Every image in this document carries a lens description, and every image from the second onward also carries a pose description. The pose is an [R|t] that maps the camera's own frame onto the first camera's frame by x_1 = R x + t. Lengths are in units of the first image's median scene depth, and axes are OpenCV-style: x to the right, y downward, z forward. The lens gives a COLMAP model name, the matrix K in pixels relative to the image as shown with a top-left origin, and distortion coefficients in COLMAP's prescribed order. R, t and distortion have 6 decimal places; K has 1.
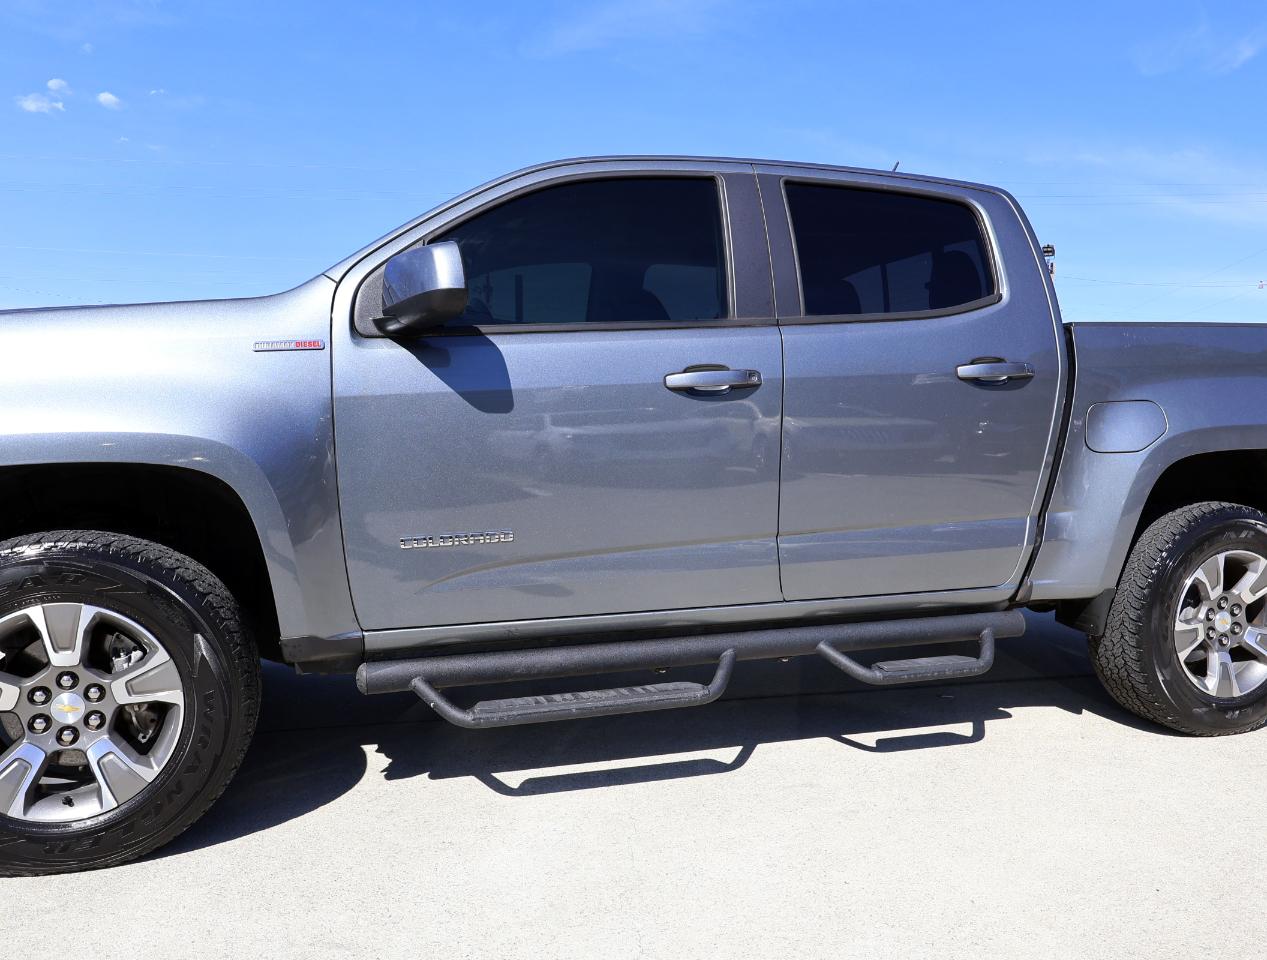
lens RADIAL K [[943.7, 0, 633.5], [0, 943.7, 480.0], [0, 0, 1]] dist [0.000646, 0.001247]
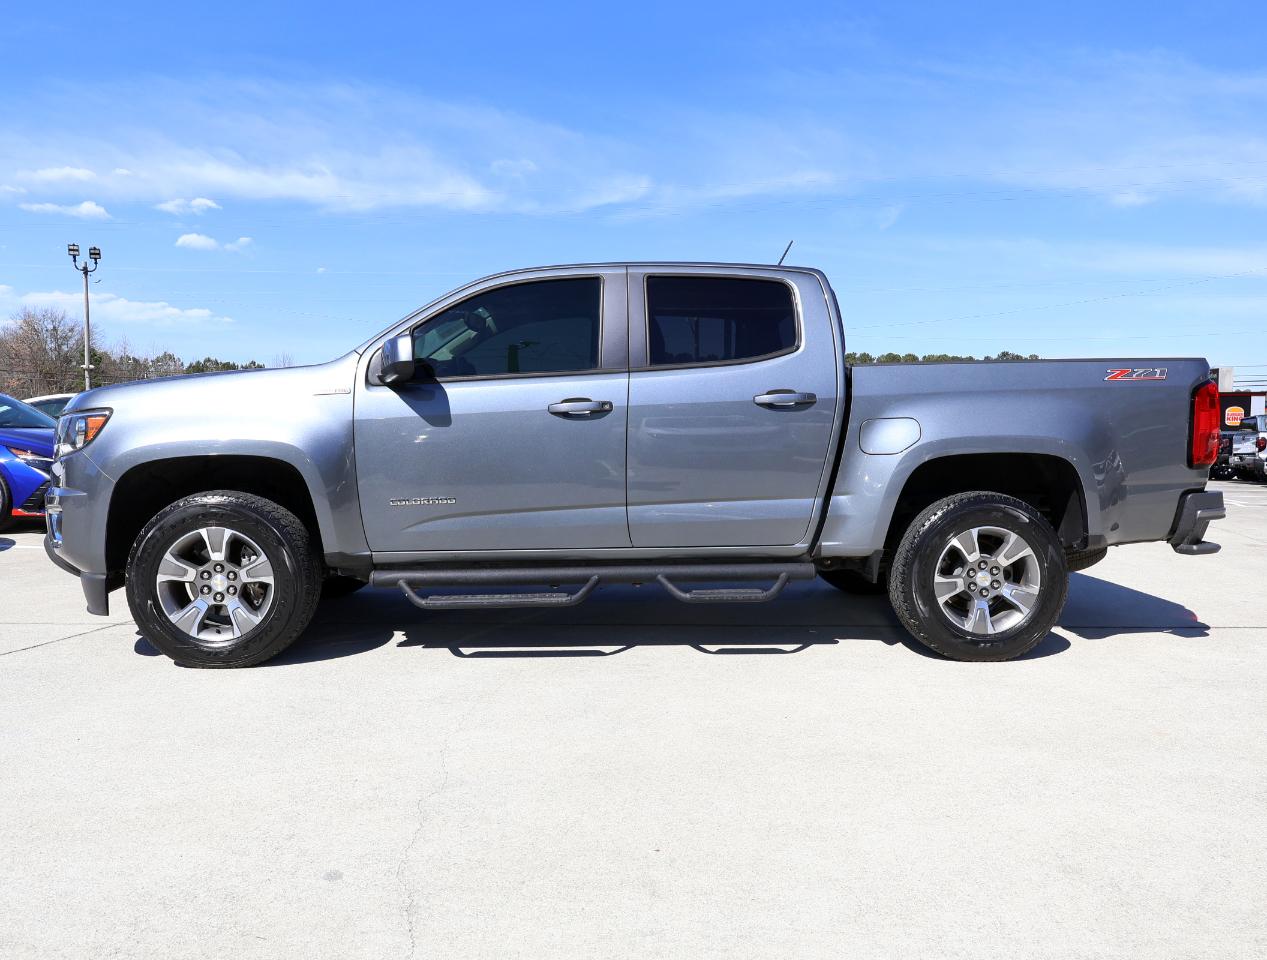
lens RADIAL K [[943.7, 0, 633.5], [0, 943.7, 480.0], [0, 0, 1]] dist [0.000646, 0.001247]
pose [[0.971083, 0.011177, -0.238480, 0.605717], [-0.013959, 0.999853, -0.009980, 0.036484], [0.238333, 0.013020, 0.971096, -0.596892]]
